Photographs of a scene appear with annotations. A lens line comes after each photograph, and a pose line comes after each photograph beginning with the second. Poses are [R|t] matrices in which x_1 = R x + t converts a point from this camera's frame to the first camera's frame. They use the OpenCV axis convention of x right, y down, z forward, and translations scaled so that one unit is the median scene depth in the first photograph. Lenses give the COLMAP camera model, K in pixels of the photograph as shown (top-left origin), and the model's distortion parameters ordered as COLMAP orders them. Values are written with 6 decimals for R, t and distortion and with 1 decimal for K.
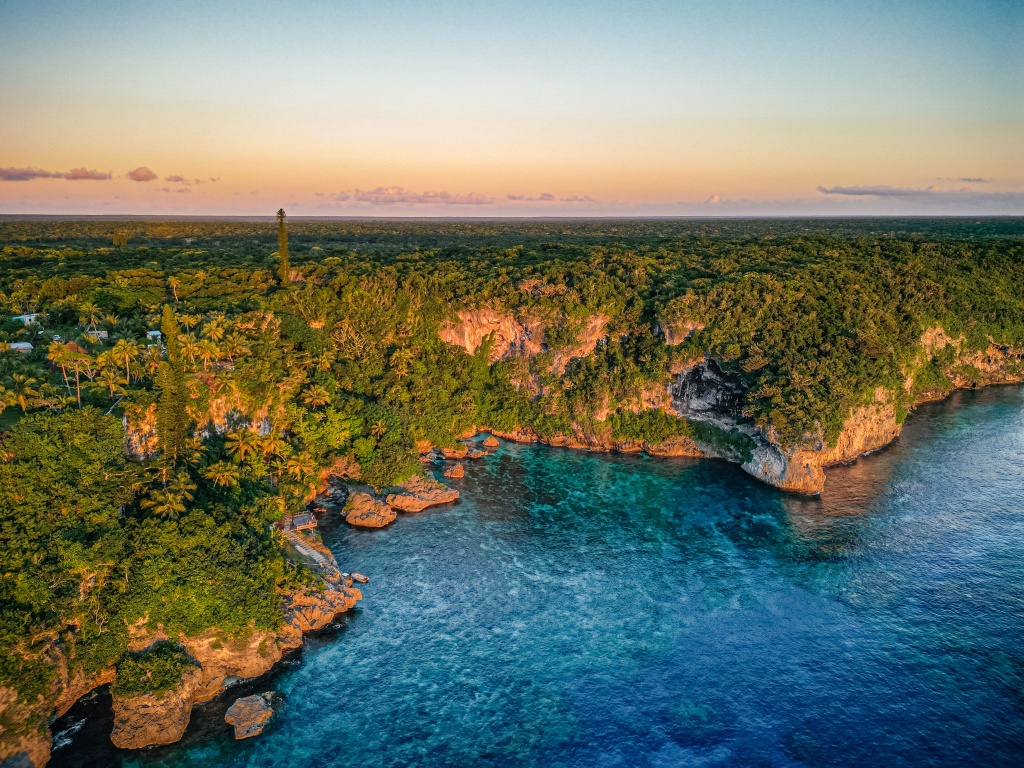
lens RADIAL K [[708.9, 0, 496.8], [0, 708.9, 387.5], [0, 0, 1]] dist [0.091144, -0.087652]
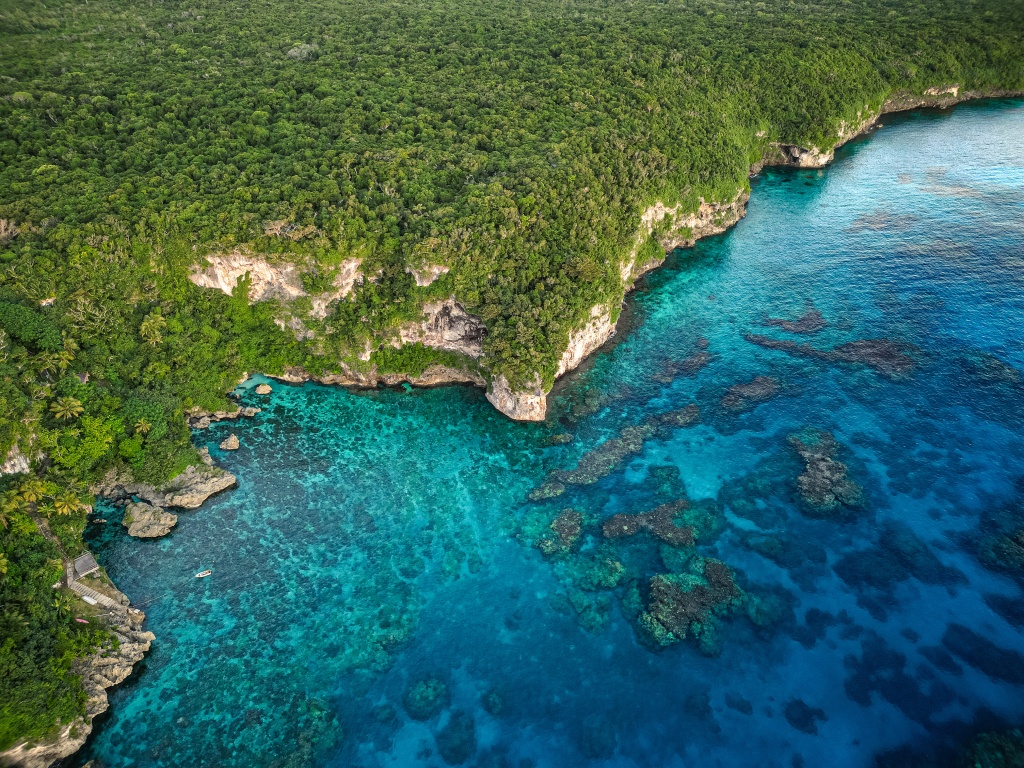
lens RADIAL K [[708.9, 0, 496.8], [0, 708.9, 387.5], [0, 0, 1]] dist [0.091144, -0.087652]
pose [[0.961729, -0.147783, 0.230734, 0.083147], [0.060206, 0.935477, 0.348221, -0.285679], [-0.267308, -0.321002, 0.908573, -0.061648]]
